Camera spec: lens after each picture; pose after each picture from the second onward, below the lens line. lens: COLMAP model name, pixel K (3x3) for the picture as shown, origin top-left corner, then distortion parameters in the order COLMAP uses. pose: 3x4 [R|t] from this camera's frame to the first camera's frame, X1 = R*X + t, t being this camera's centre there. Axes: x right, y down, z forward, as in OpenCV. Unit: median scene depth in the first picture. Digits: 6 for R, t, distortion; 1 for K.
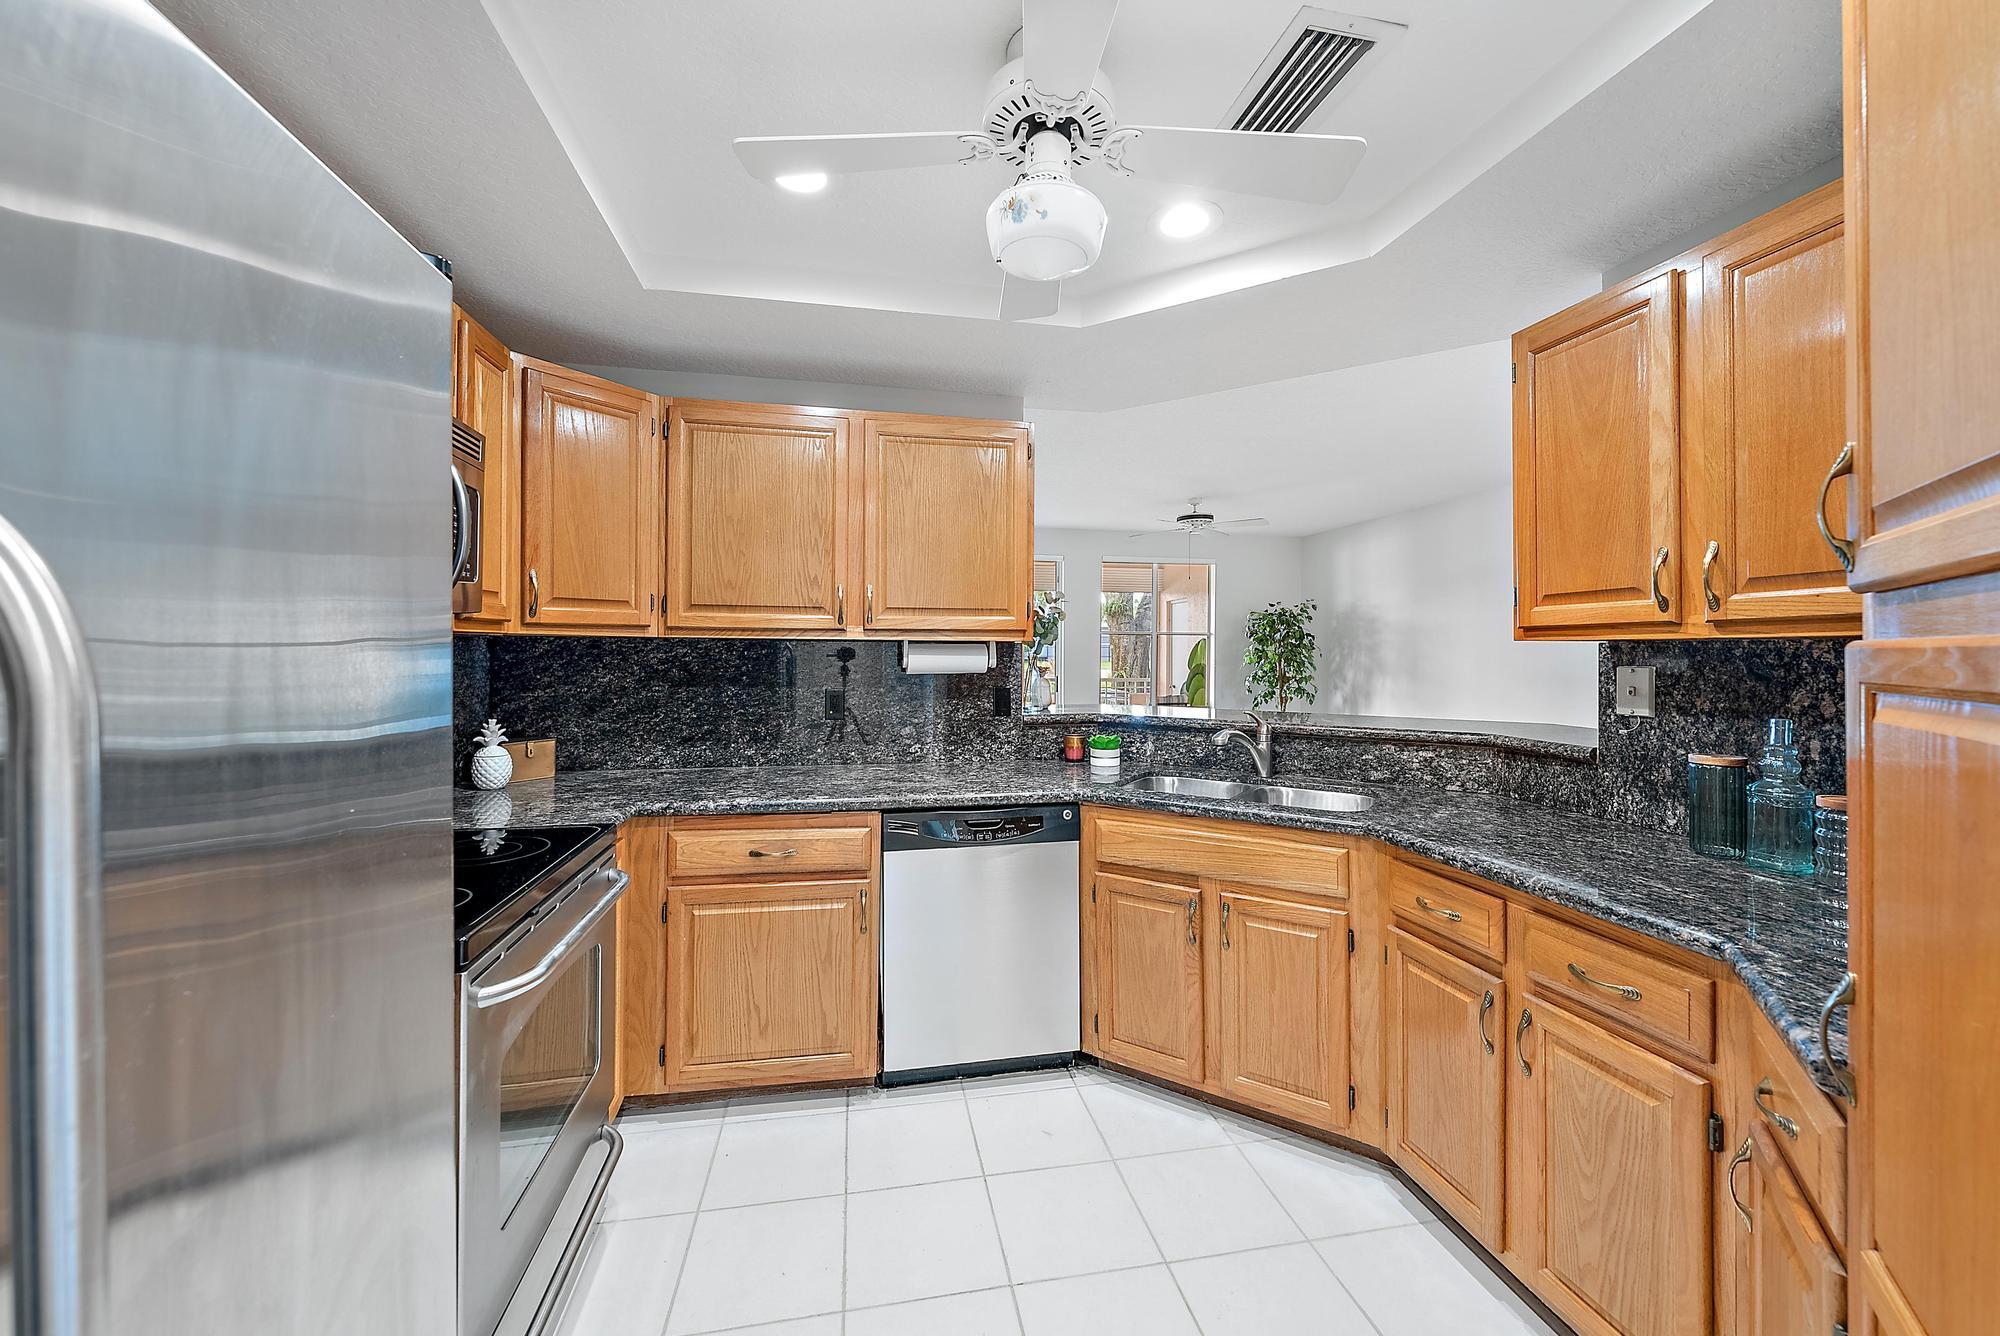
lens RADIAL K [[774.3, 0, 1001.9], [0, 774.3, 647.7], [0, 0, 1]] dist [-0.000678, -0.000224]
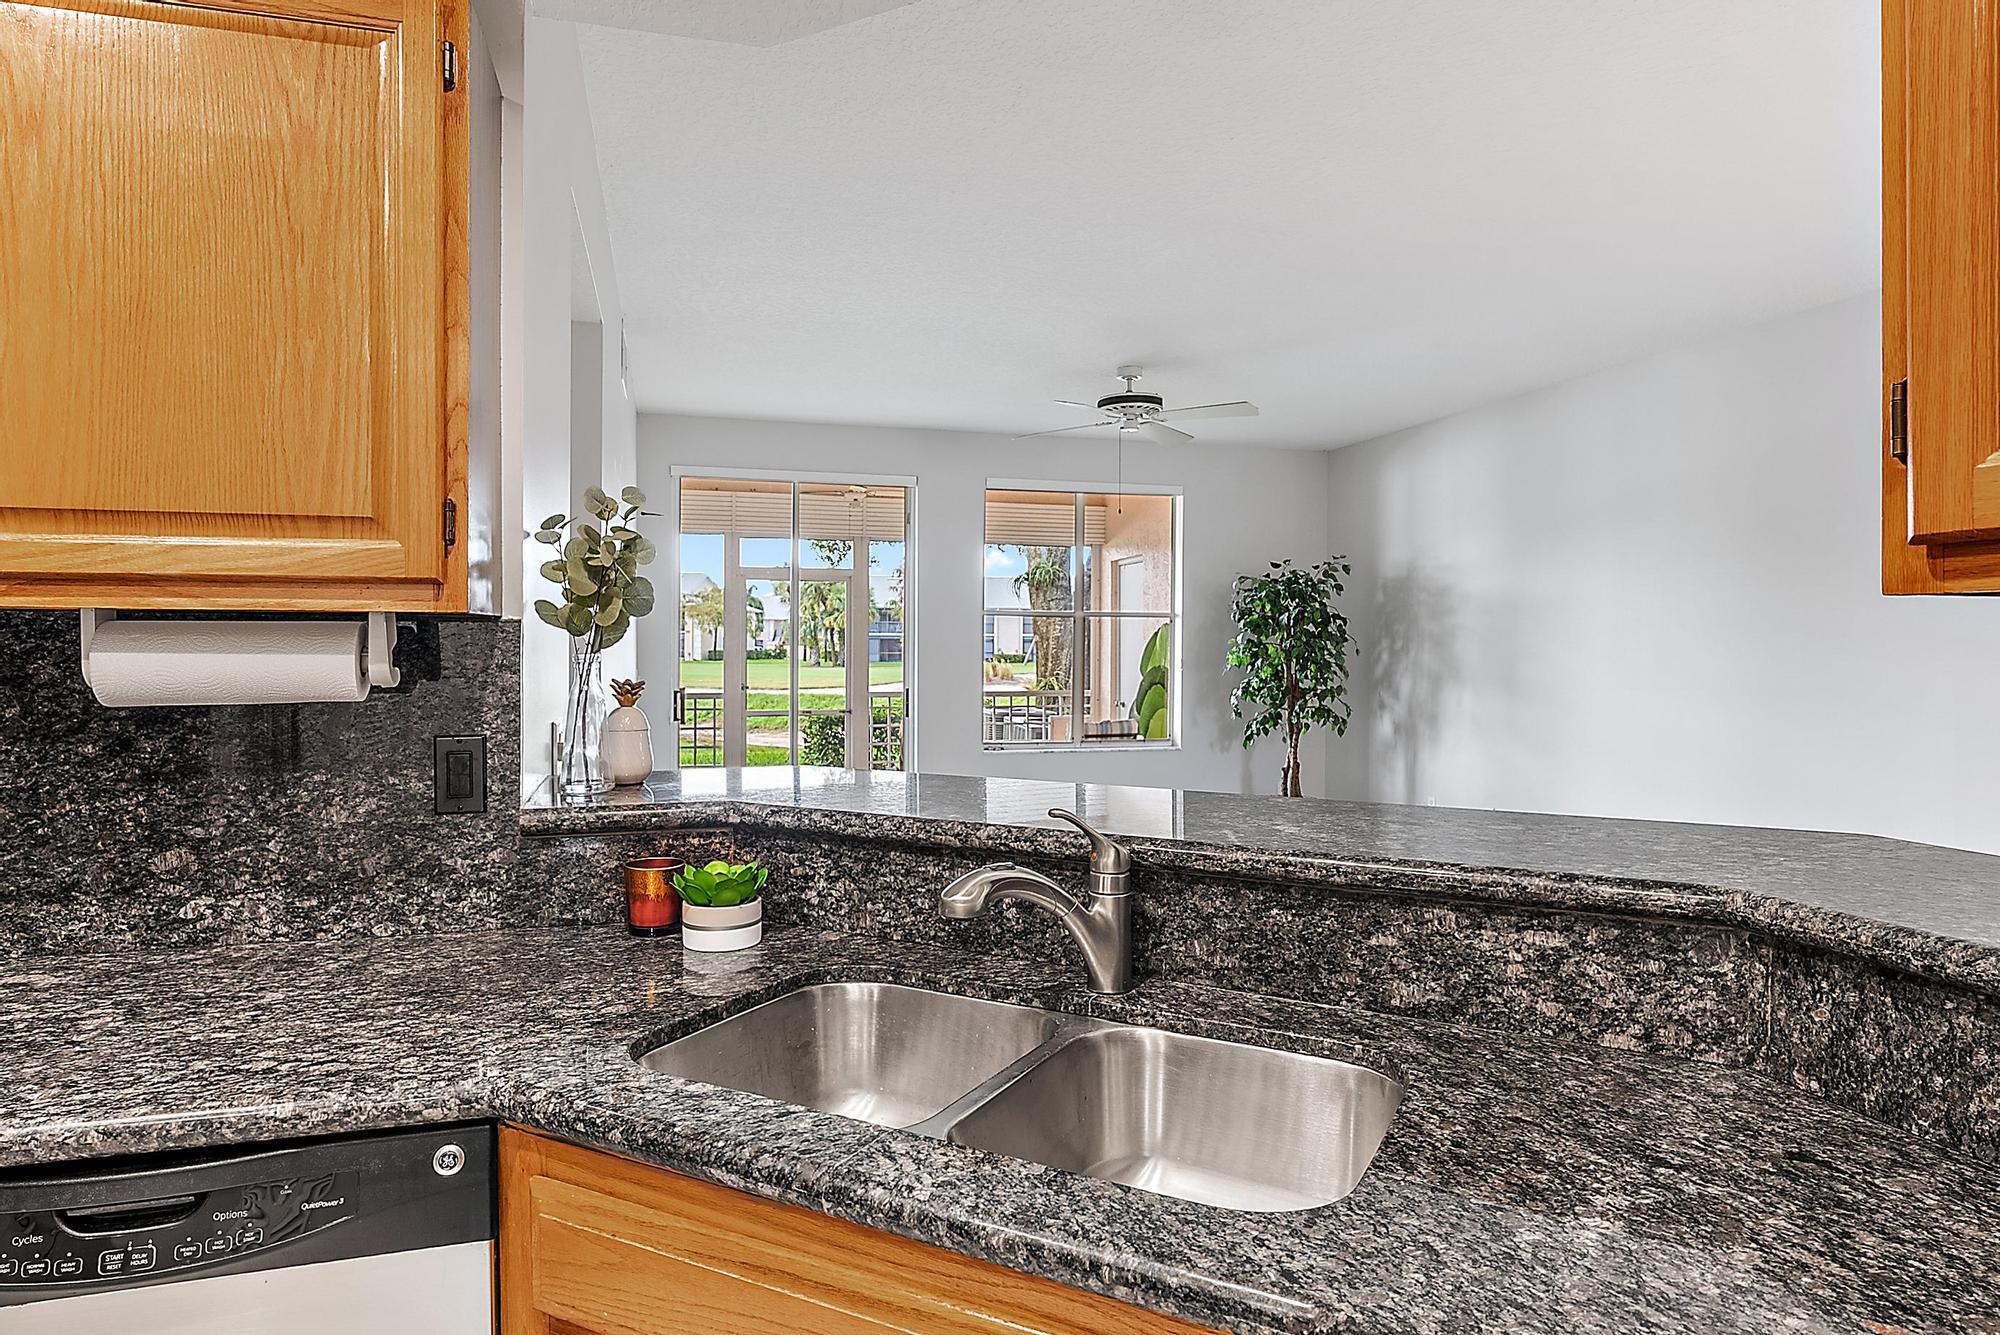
lens RADIAL K [[1165.1, 0, 1013.4], [0, 1165.1, 656.3], [0, 0, 1]] dist [-0.001136, -0.000089]
pose [[0.996299, -0.001447, 0.085942, 0.221479], [0.000302, 0.999911, 0.013336, 0.004210], [-0.085954, -0.013260, 0.996211, 0.417037]]
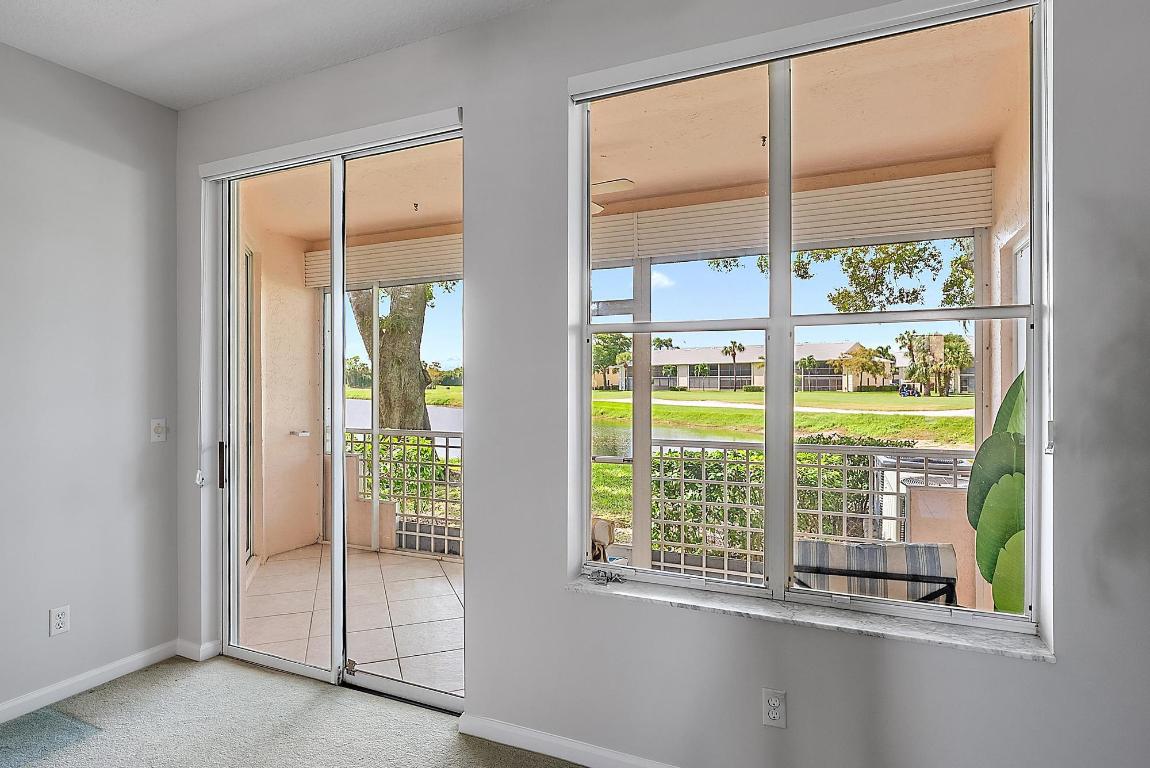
lens RADIAL K [[620.8, 0, 586.4], [0, 620.8, 383.4], [0, 0, 1]] dist [0.003350, 0.000104]
pose [[0.820415, -0.006853, -0.571727, 0.801938], [0.008968, 0.999959, 0.000883, 0.009872], [0.571698, -0.005852, 0.820444, 2.329858]]
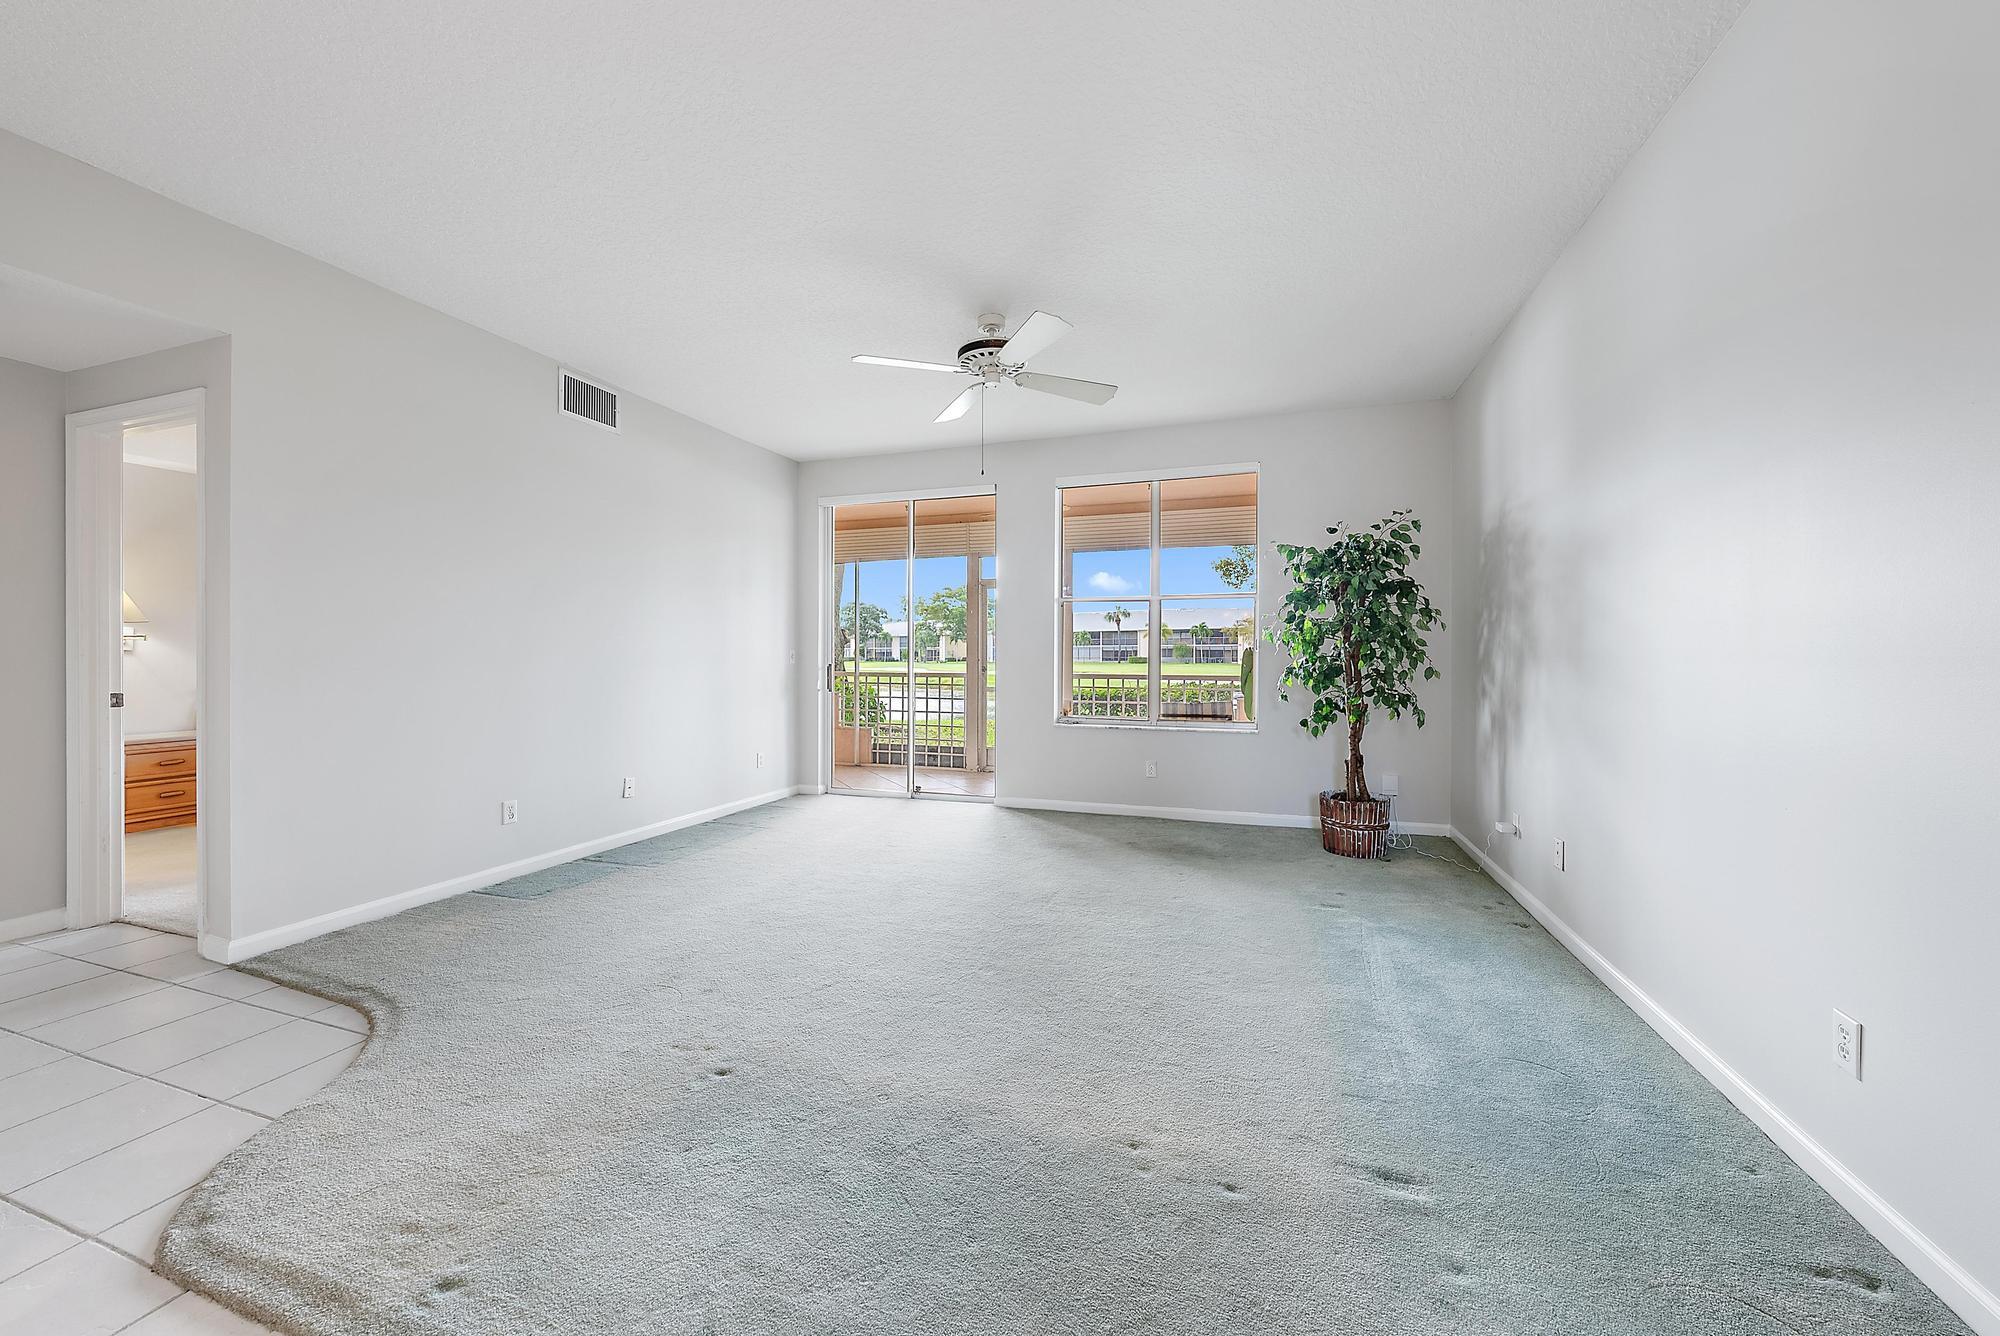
lens RADIAL K [[740.6, 0, 1014.2], [0, 740.6, 664.5], [0, 0, 1]] dist [0.001508, 0.000243]
pose [[0.870923, 0.002607, -0.491413, 1.153411], [0.005527, 0.999871, 0.015100, 0.072148], [0.491389, -0.015867, 0.870796, 1.327904]]
